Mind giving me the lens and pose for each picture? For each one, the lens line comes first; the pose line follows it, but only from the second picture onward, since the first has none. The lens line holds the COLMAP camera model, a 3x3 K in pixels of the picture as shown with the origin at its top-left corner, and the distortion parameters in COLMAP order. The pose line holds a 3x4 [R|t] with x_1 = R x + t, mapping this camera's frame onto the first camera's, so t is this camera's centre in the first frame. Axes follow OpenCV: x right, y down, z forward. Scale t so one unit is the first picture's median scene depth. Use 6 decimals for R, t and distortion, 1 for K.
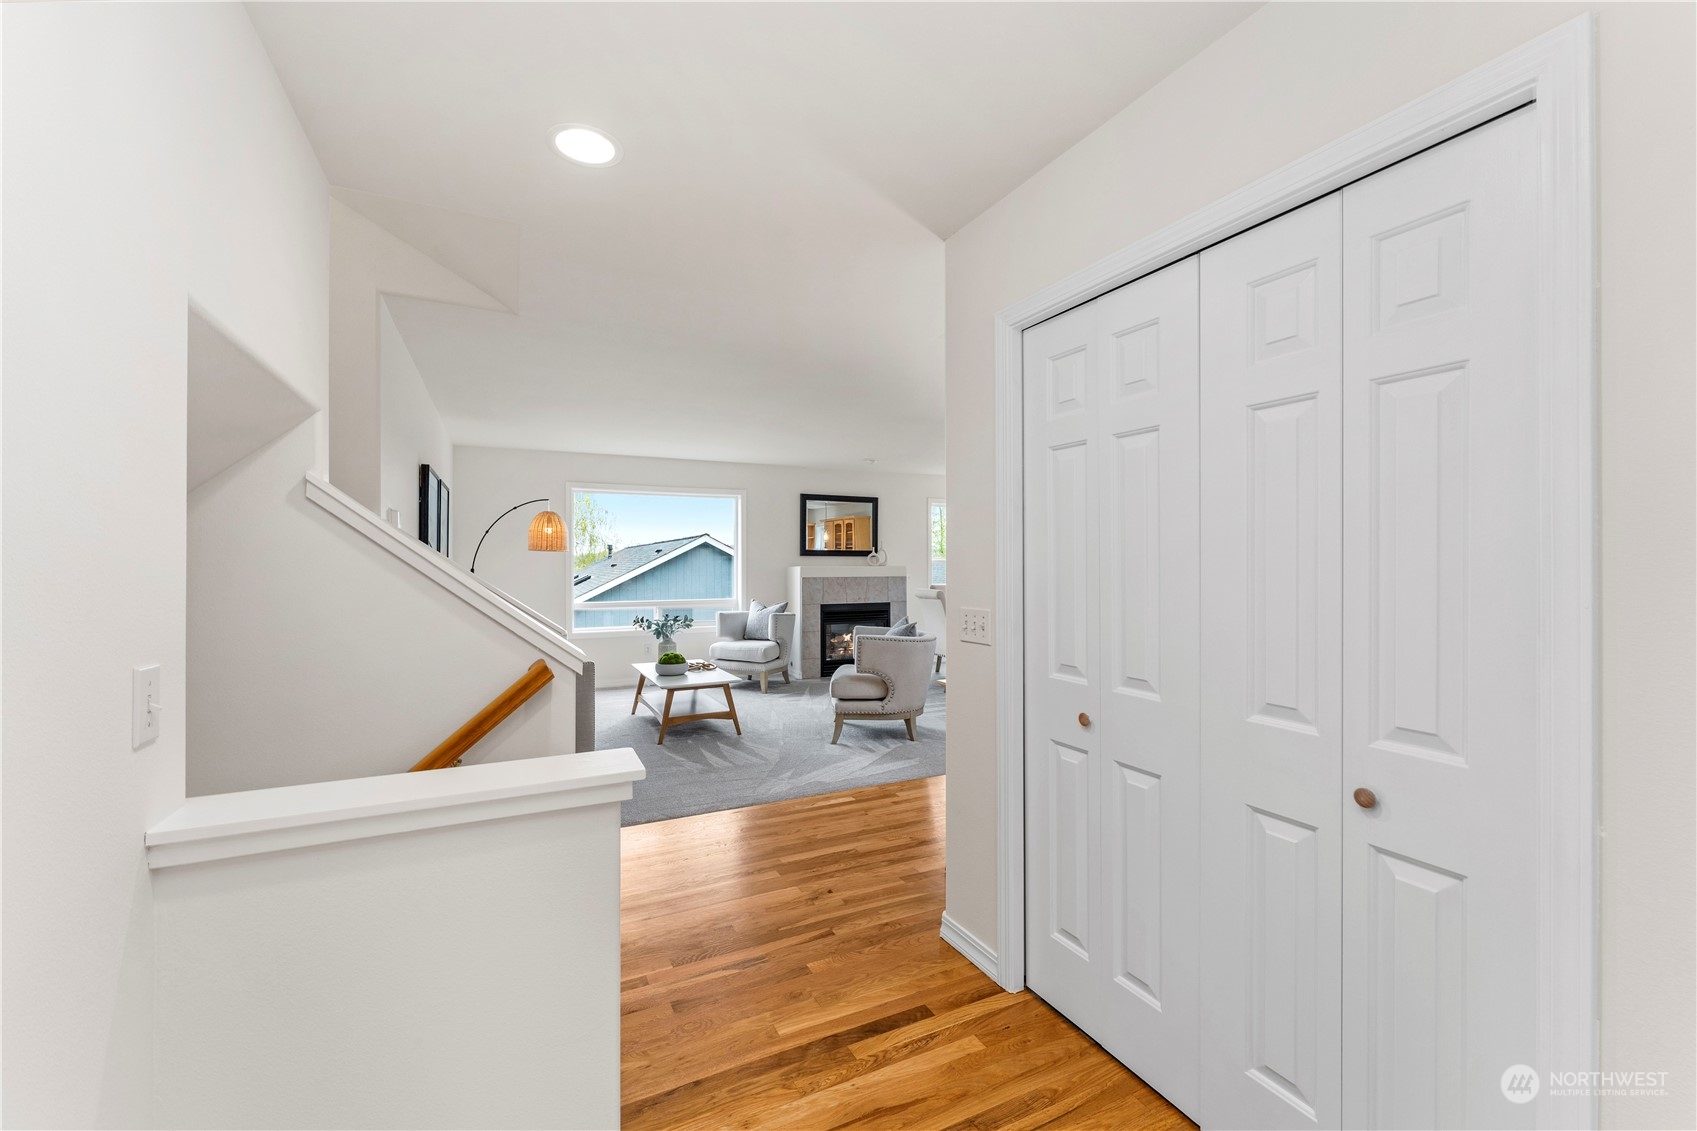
lens RADIAL K [[693.9, 0, 855.5], [0, 693.9, 552.2], [0, 0, 1]] dist [-0.002437, 0.001029]
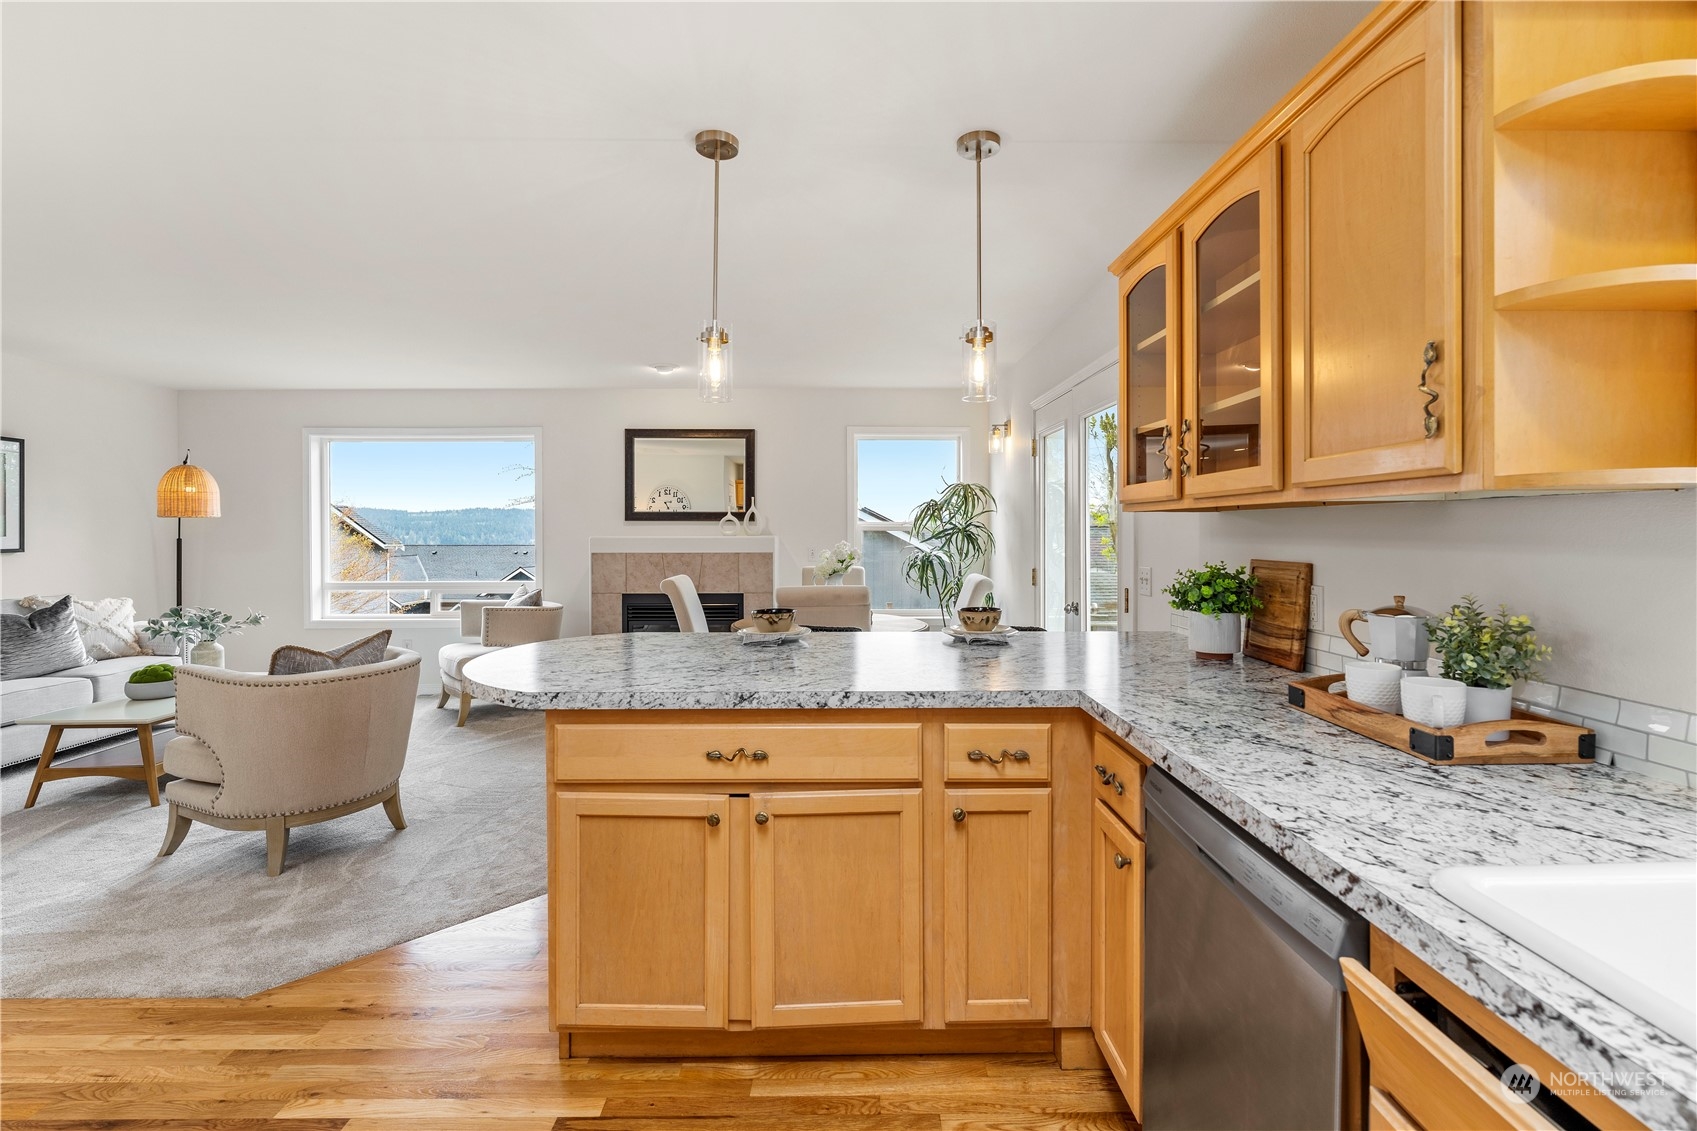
lens RADIAL K [[782.0, 0, 857.7], [0, 782.0, 536.4], [0, 0, 1]] dist [-0.001811, -0.000505]
pose [[0.896581, 0.002478, -0.442872, 0.548108], [0.007339, 0.999764, 0.020451, 0.007822], [0.442818, -0.021586, 0.896352, 0.492150]]
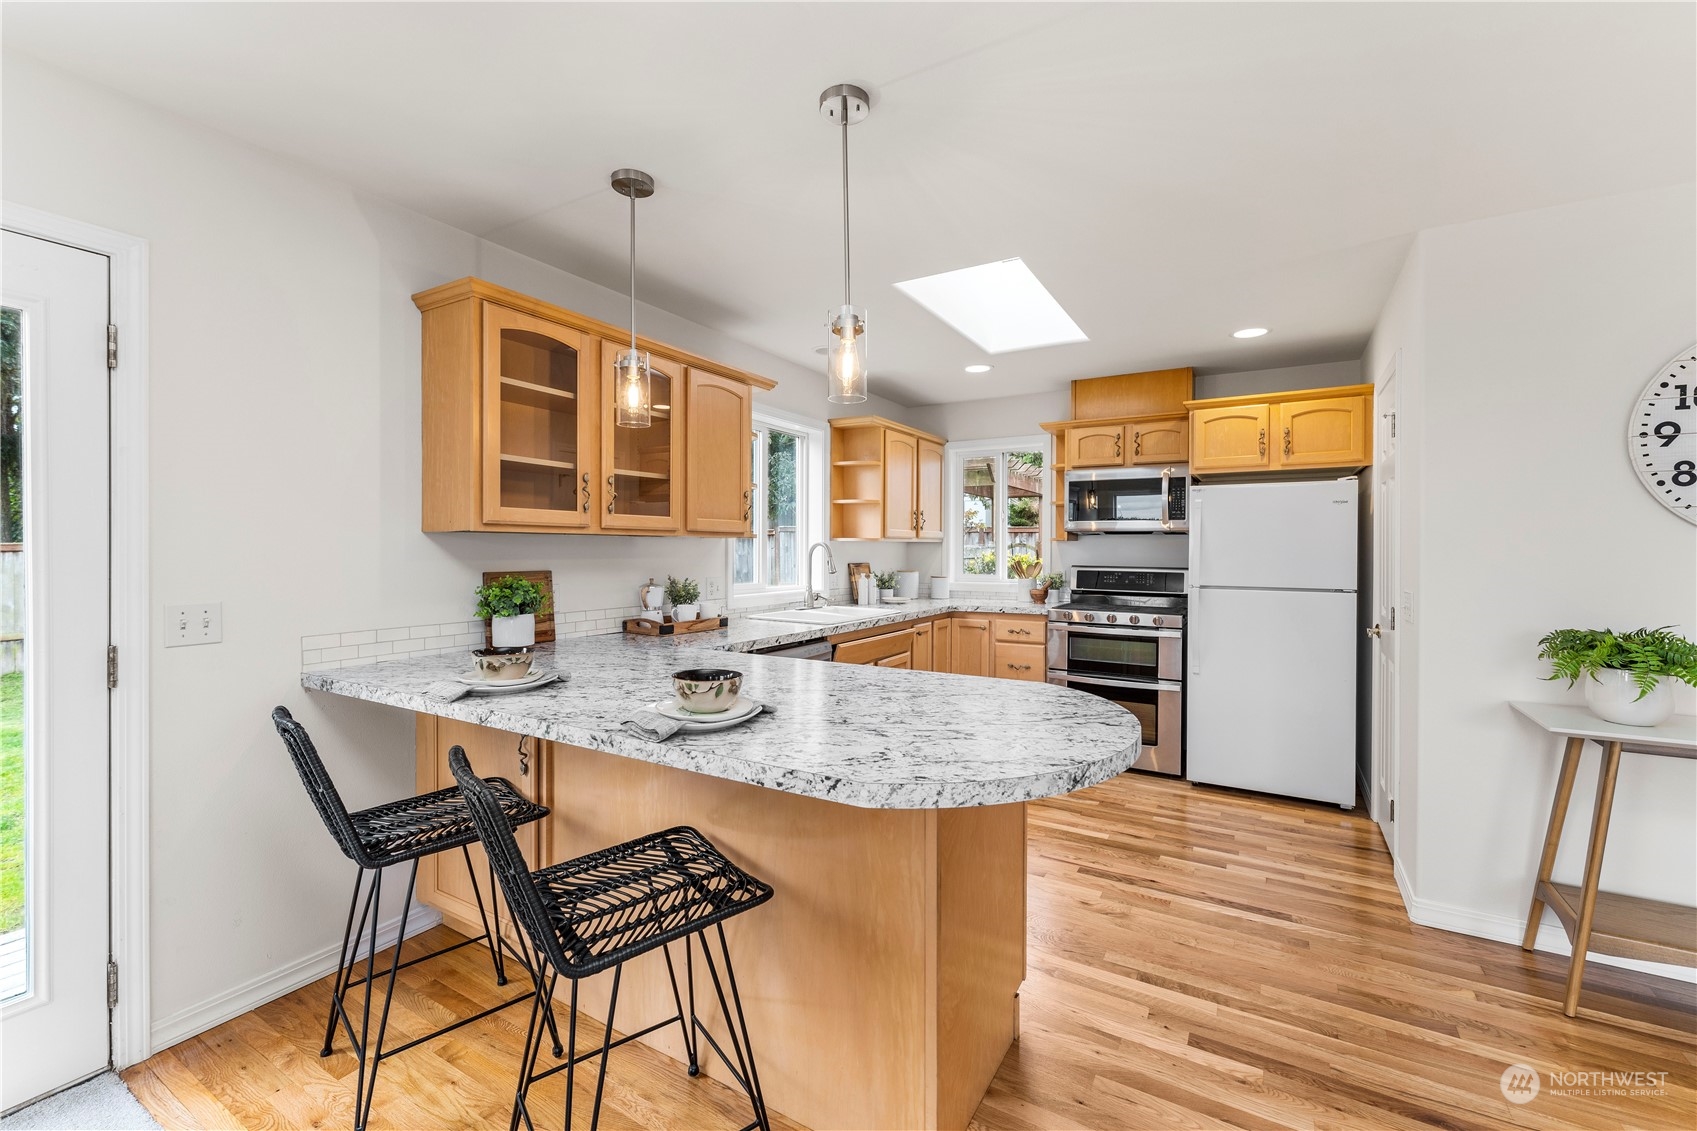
lens RADIAL K [[693.9, 0, 859.9], [0, 693.9, 559.2], [0, 0, 1]] dist [-0.002437, 0.001029]
pose [[-0.535730, -0.013437, 0.844282, 0.126055], [-0.013599, 0.999881, 0.007284, 0.012966], [-0.844280, -0.007579, -0.535849, 0.896834]]
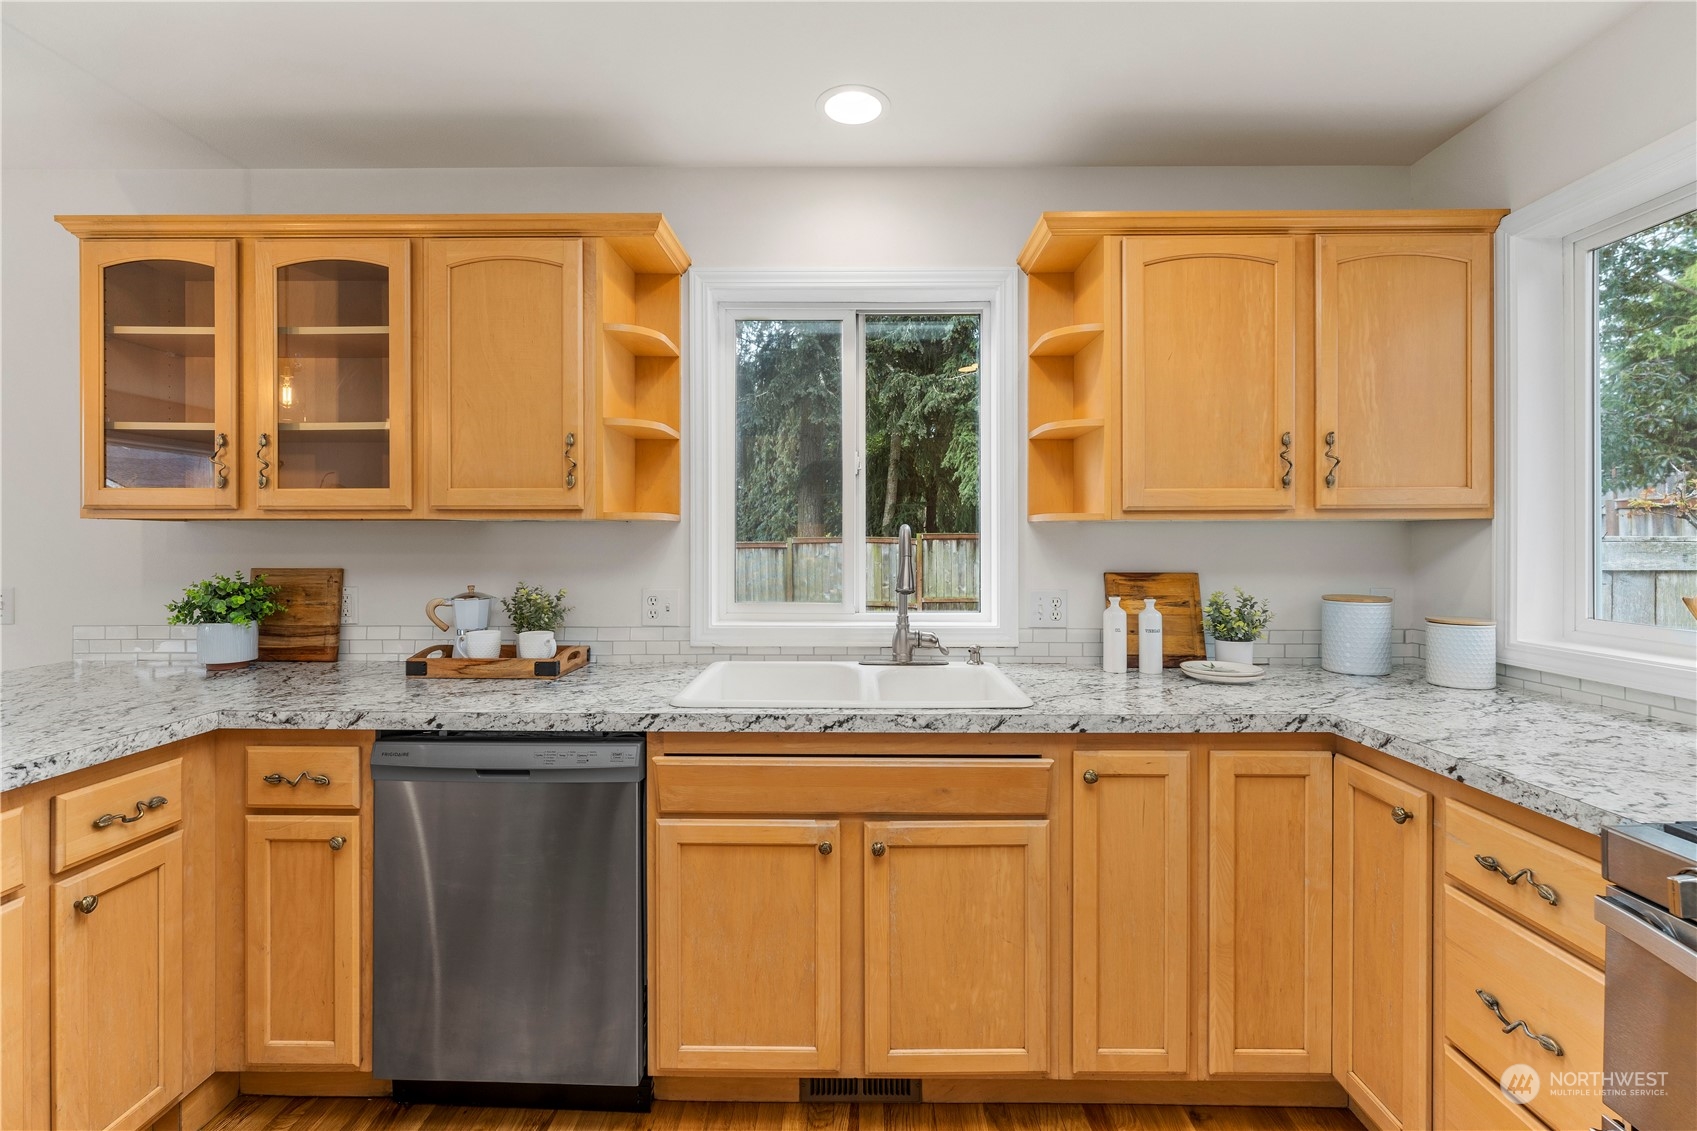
lens RADIAL K [[767.2, 0, 850.5], [0, 767.2, 537.6], [0, 0, 1]] dist [-0.000741, -0.000174]
pose [[0.465069, 0.002564, 0.885270, 0.372085], [-0.012440, 0.999916, 0.003639, 0.007310], [-0.885187, -0.012705, 0.465062, 0.469598]]
